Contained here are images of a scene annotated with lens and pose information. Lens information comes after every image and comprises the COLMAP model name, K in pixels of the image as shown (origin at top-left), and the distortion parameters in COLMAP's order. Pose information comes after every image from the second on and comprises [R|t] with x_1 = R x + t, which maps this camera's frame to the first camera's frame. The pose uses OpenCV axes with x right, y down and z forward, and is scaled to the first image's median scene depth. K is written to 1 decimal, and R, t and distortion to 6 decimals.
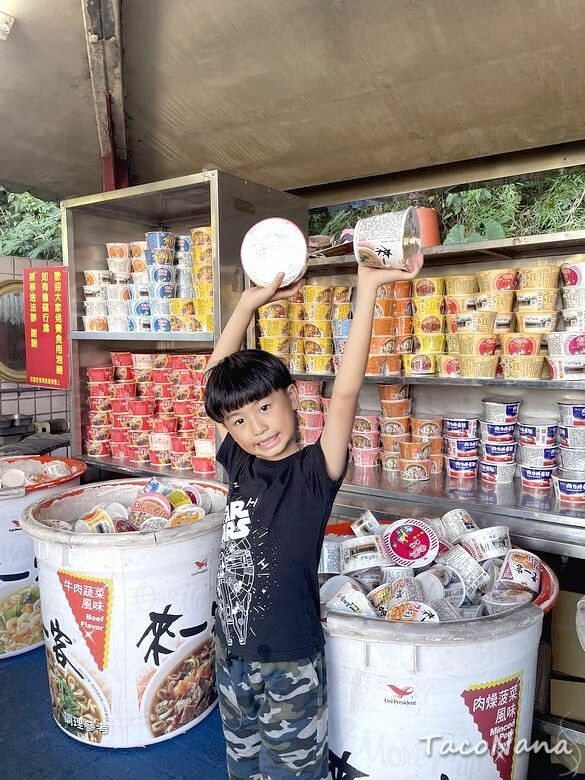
lens RADIAL K [[593.7, 0, 291.3], [0, 593.7, 384.9], [0, 0, 1]] dist [0.044051, -0.053407]
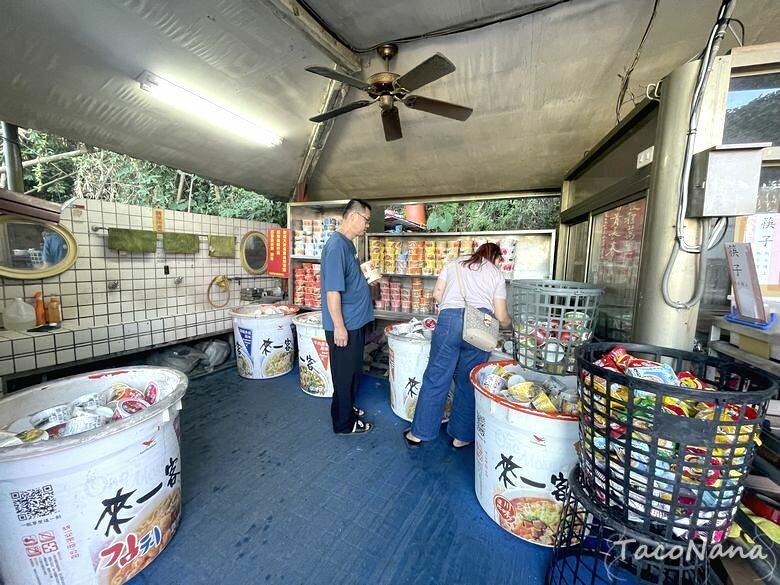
lens RADIAL K [[313.4, 0, 389.4], [0, 313.4, 289.1], [0, 0, 1]] dist [0.002123, -0.000107]
pose [[0.985996, 0.013712, 0.166202, -0.196339], [-0.018263, 0.999498, 0.025889, 0.015491], [-0.165764, -0.028562, 0.985752, -0.429886]]
